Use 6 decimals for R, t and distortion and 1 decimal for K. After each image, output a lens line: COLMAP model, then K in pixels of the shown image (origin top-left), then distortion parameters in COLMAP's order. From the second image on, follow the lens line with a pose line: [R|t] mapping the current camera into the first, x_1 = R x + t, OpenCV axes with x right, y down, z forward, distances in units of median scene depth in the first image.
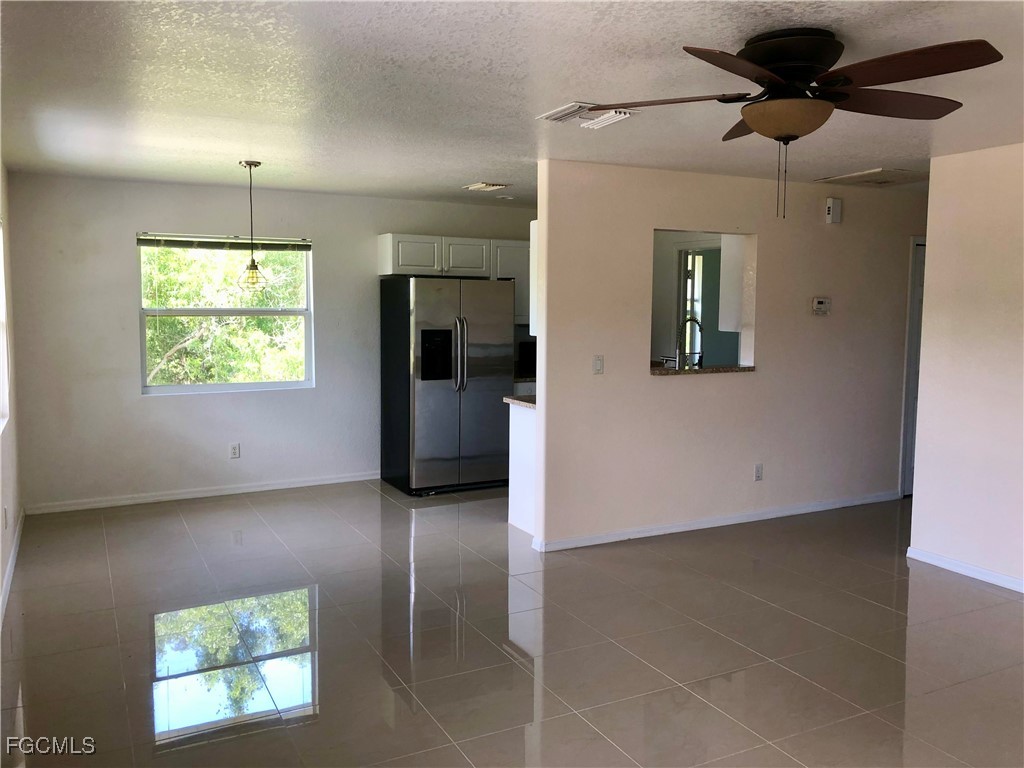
lens RADIAL K [[846.0, 0, 517.8], [0, 846.0, 377.8], [0, 0, 1]] dist [0.079145, -0.087573]
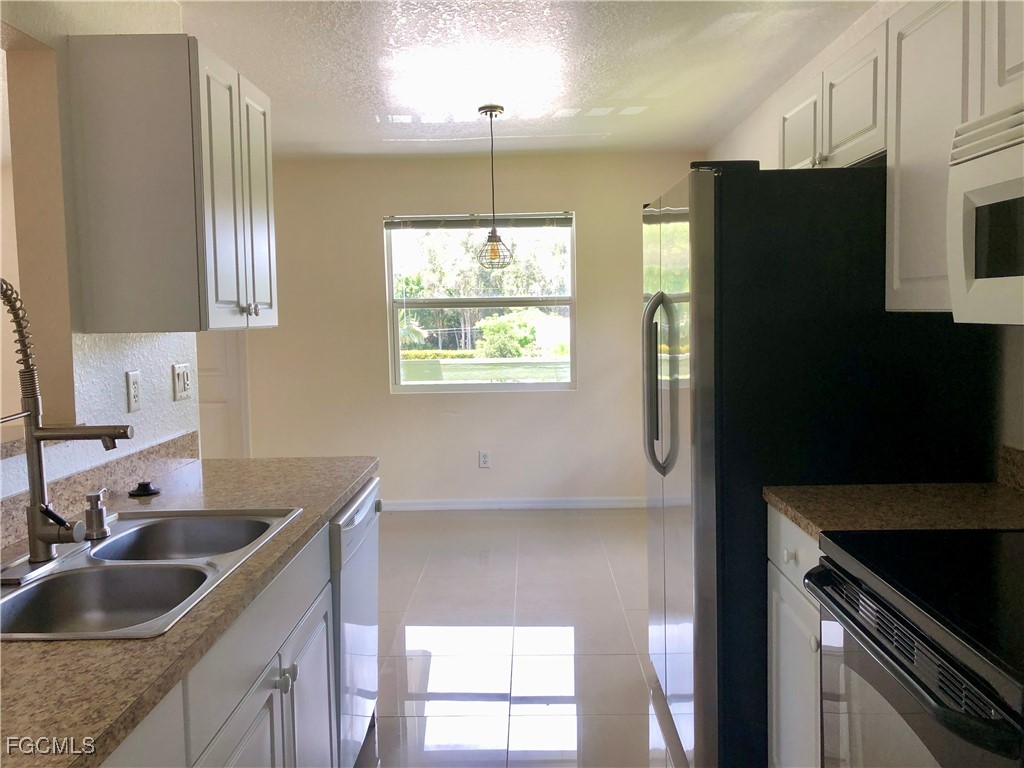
lens RADIAL K [[846.0, 0, 517.8], [0, 846.0, 377.8], [0, 0, 1]] dist [0.079145, -0.087573]
pose [[-0.478001, 0.071062, -0.875480, 0.327759], [-0.064840, 0.991148, 0.115853, -0.075336], [0.875963, 0.112144, -0.469162, 1.162432]]
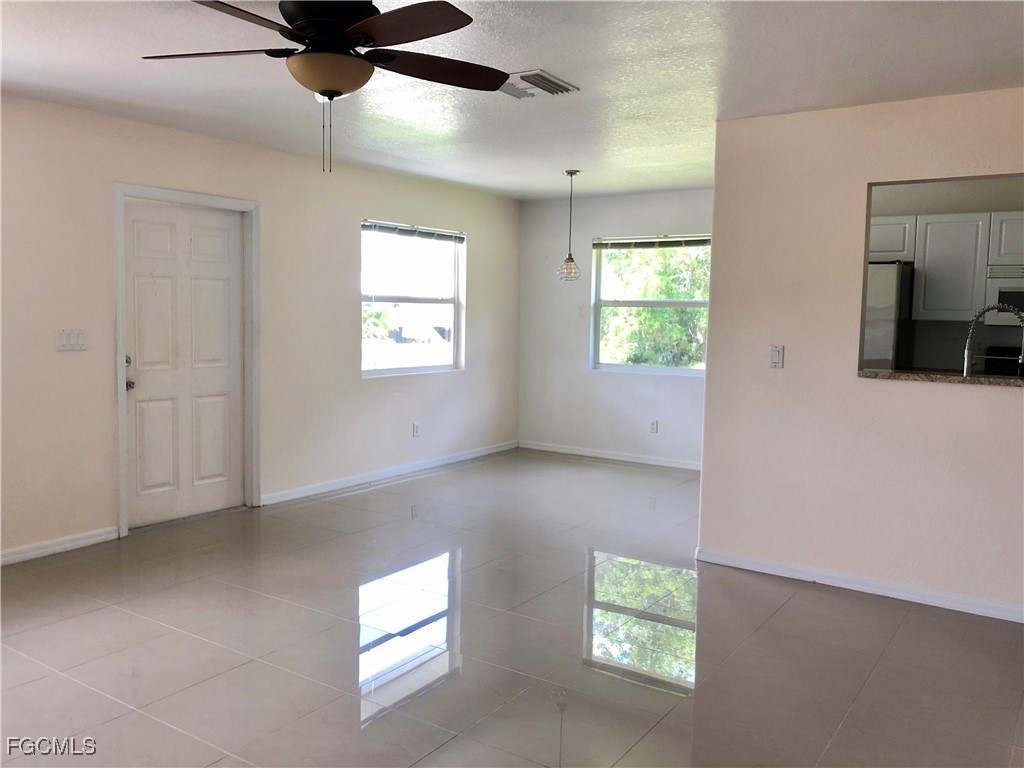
lens RADIAL K [[846.0, 0, 517.8], [0, 846.0, 377.8], [0, 0, 1]] dist [0.079145, -0.087573]
pose [[0.473302, 0.076436, -0.877578, 0.574294], [-0.098340, 0.994586, 0.033590, 0.001781], [0.875394, 0.070402, 0.478257, 0.309508]]
